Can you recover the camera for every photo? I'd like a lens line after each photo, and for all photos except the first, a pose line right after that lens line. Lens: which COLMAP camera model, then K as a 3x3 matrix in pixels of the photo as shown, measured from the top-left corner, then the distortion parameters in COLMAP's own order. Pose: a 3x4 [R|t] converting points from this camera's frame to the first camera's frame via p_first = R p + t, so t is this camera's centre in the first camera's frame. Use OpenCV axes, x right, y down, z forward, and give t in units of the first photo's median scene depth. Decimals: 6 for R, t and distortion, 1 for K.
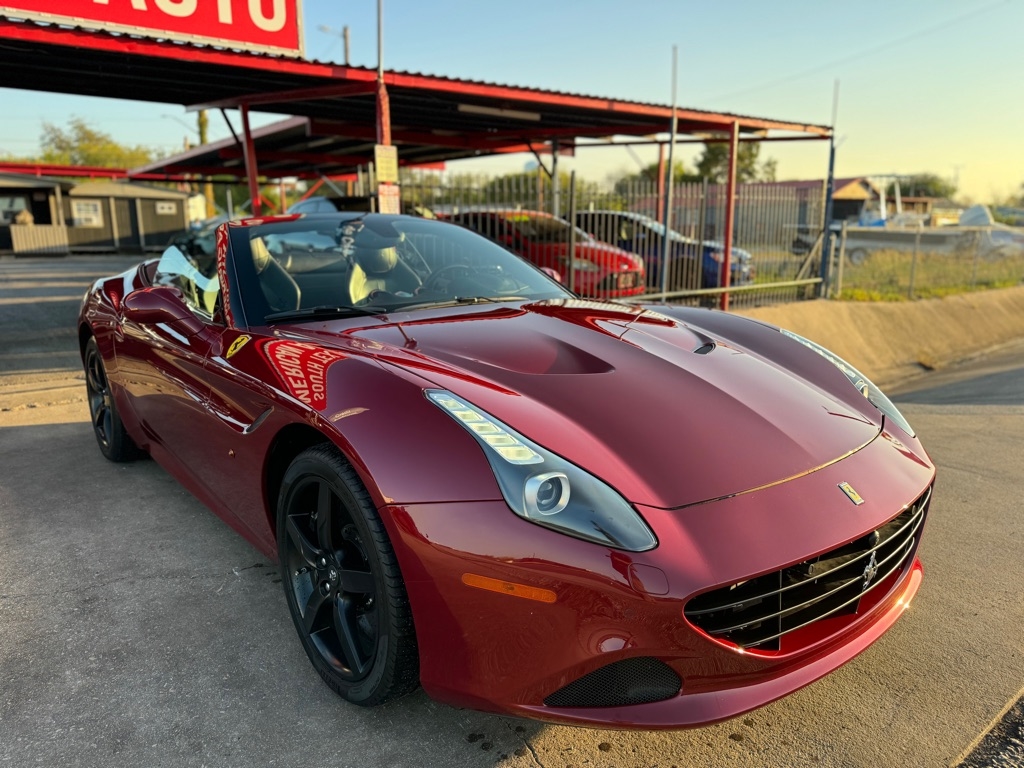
lens RADIAL K [[726.7, 0, 514.2], [0, 726.7, 386.1], [0, 0, 1]] dist [0.030154, -0.033656]
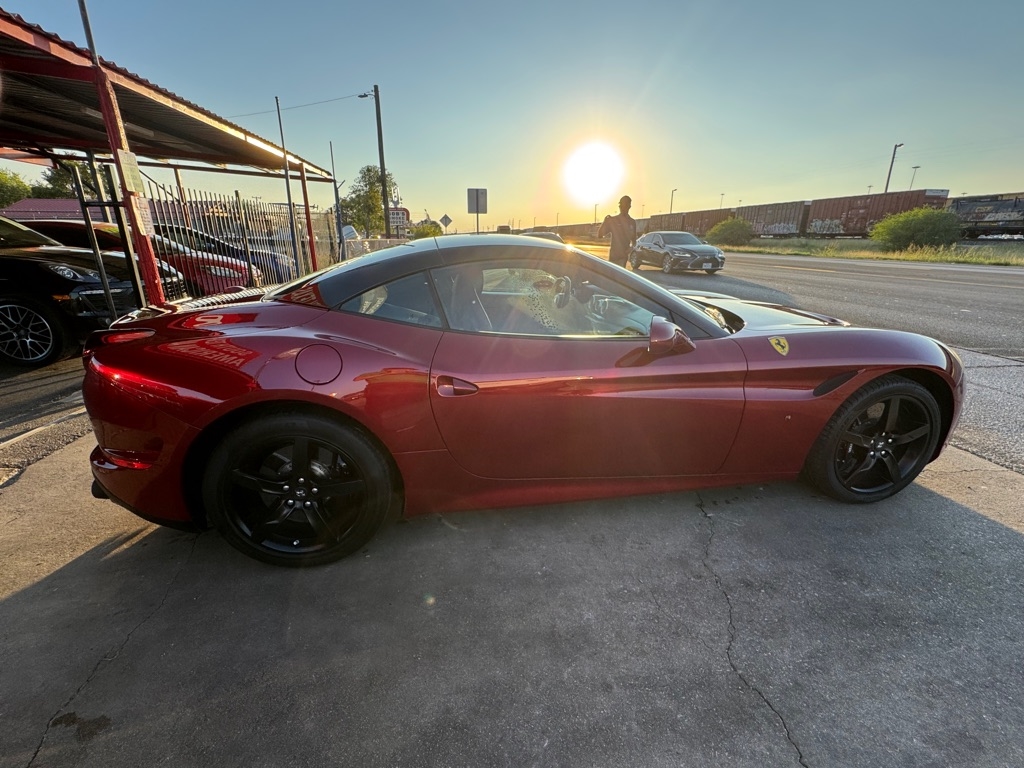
lens RADIAL K [[447.9, 0, 510.6], [0, 447.9, 383.2], [0, 0, 1]] dist [-0.002269, 0.000011]
pose [[0.503470, -0.263446, 0.822870, -0.467478], [0.176808, 0.963641, 0.200335, -0.085071], [-0.845729, 0.044627, 0.531744, 0.335896]]
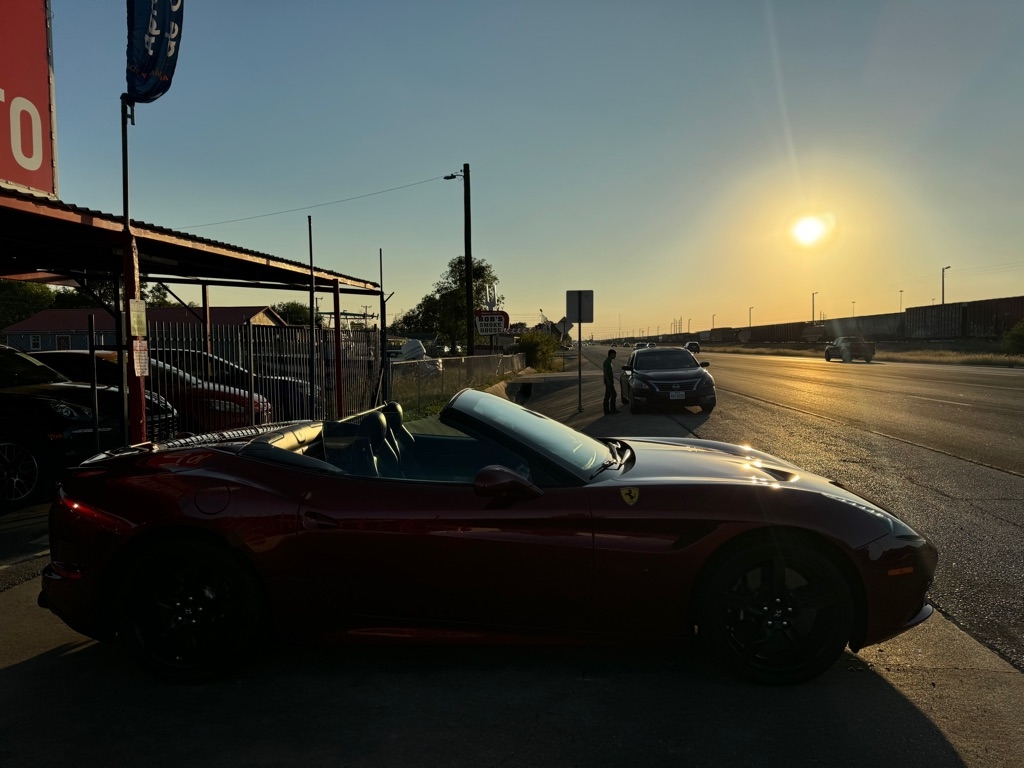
lens RADIAL K [[726.7, 0, 524.6], [0, 726.7, 380.2], [0, 0, 1]] dist [0.030154, -0.033656]
pose [[0.674452, -0.038982, 0.737289, -0.538189], [0.163636, 0.981662, -0.097787, -0.059309], [-0.719957, 0.186600, 0.668463, 0.049865]]
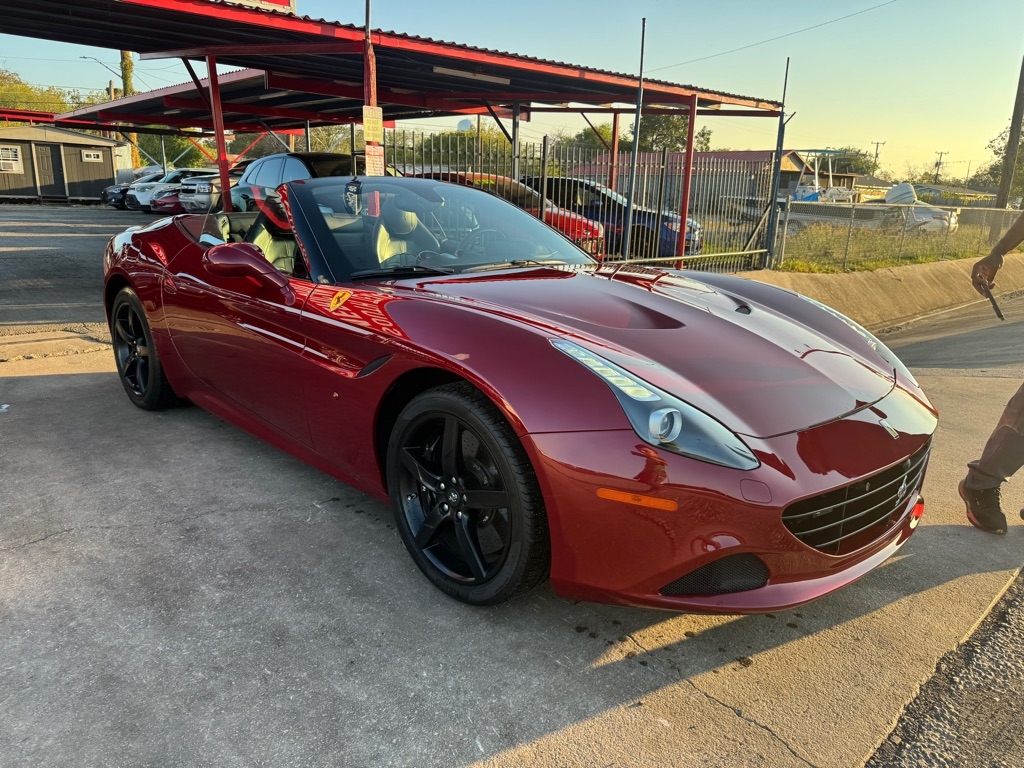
lens RADIAL K [[726.7, 0, 506.6], [0, 726.7, 383.2], [0, 0, 1]] dist [0.030154, -0.033656]
pose [[0.996240, 0.010656, 0.085980, -0.074917], [-0.014574, 0.998877, 0.045079, 0.006439], [-0.085403, -0.046163, 0.995277, -0.043433]]
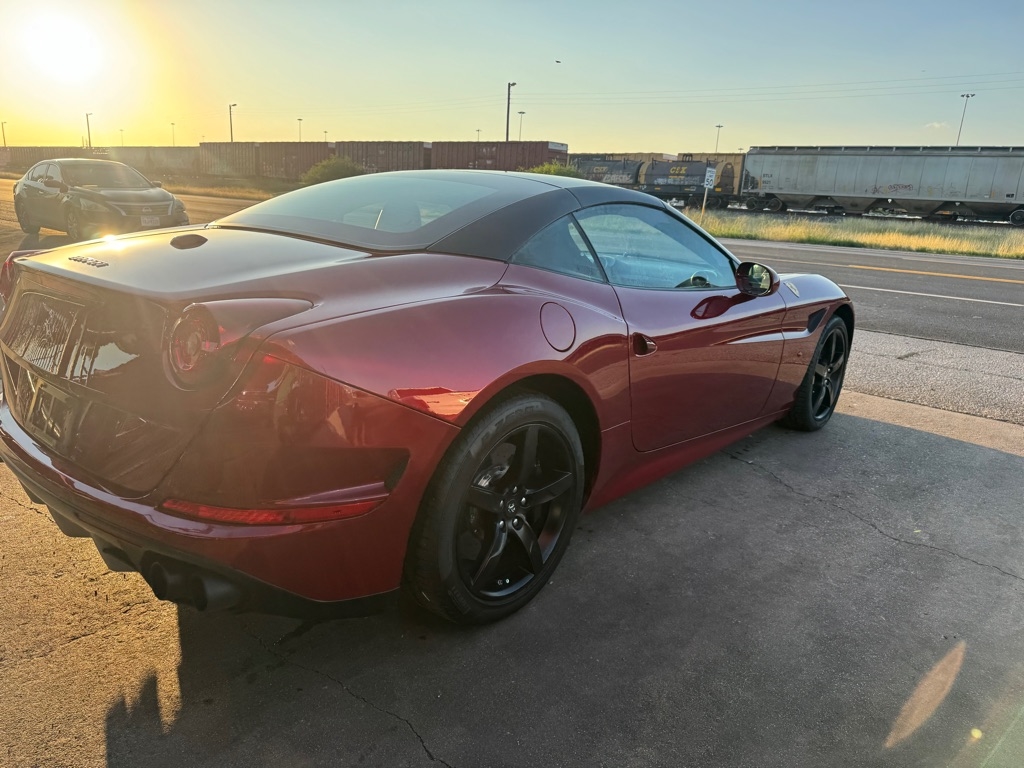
lens RADIAL K [[726.6, 0, 513.4], [0, 726.6, 396.8], [0, 0, 1]] dist [0.025465, -0.027621]
pose [[-0.167636, -0.264922, 0.949586, -0.615649], [0.155336, 0.944087, 0.290810, -0.128172], [-0.973534, 0.196255, -0.117111, 0.613937]]
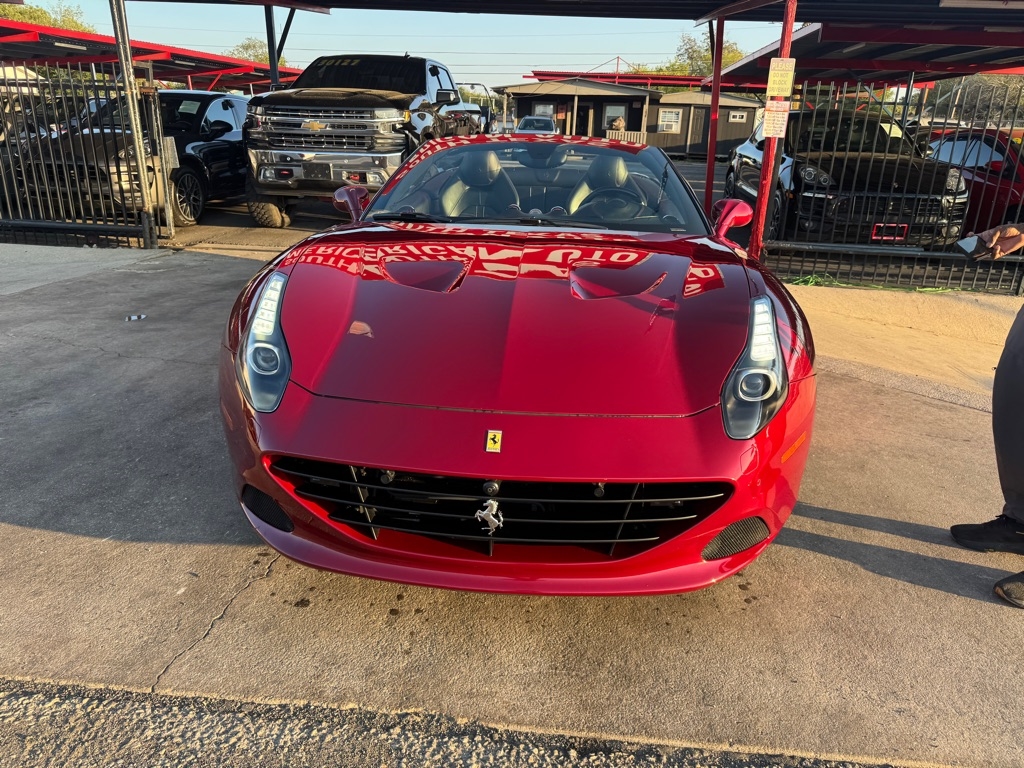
lens RADIAL K [[726.7, 0, 519.6], [0, 726.7, 374.2], [0, 0, 1]] dist [0.030154, -0.033656]
pose [[0.721134, 0.248168, -0.646822, 0.292243], [-0.181948, 0.968709, 0.168815, -0.032008], [0.668477, -0.004050, 0.743722, 0.070518]]
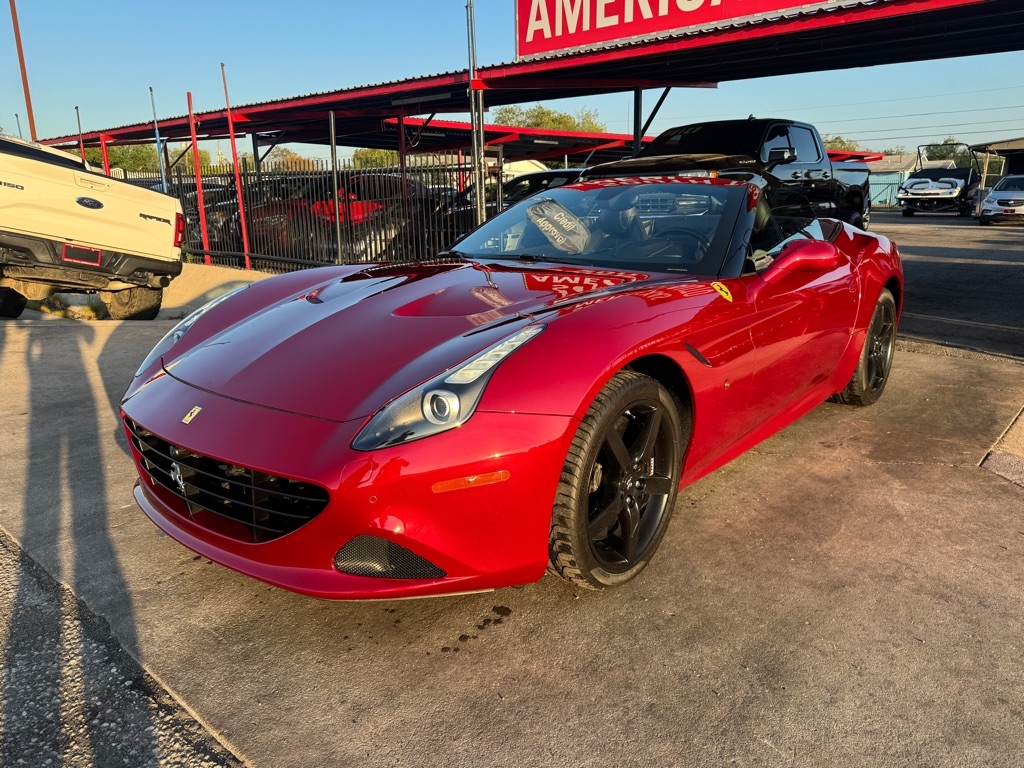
lens RADIAL K [[726.6, 0, 512.3], [0, 726.6, 382.6], [0, 0, 1]] dist [0.025465, -0.027621]
pose [[0.168677, 0.244202, -0.954942, 0.440702], [-0.200965, 0.956993, 0.209229, -0.068910], [0.964967, 0.156618, 0.210499, 0.326331]]
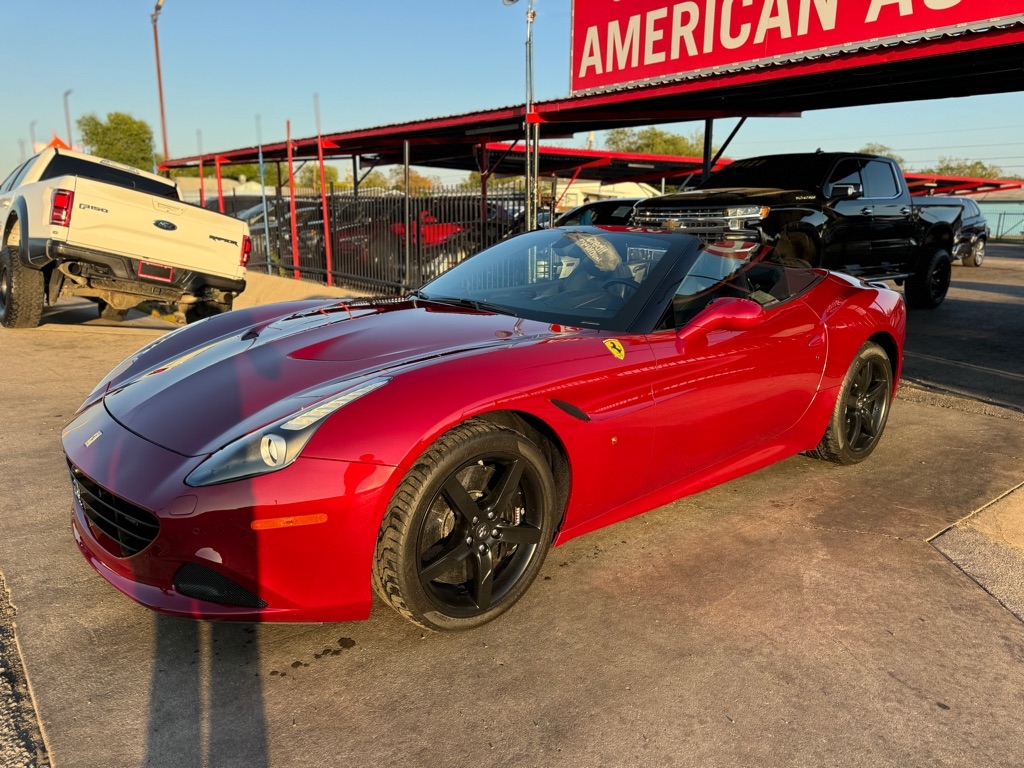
lens RADIAL K [[726.6, 0, 507.0], [0, 726.6, 377.3], [0, 0, 1]] dist [0.025465, -0.027621]
pose [[0.008891, 0.220987, -0.975236, 0.465576], [-0.226065, 0.950469, 0.213314, -0.113267], [0.974072, 0.218570, 0.058408, 0.431825]]
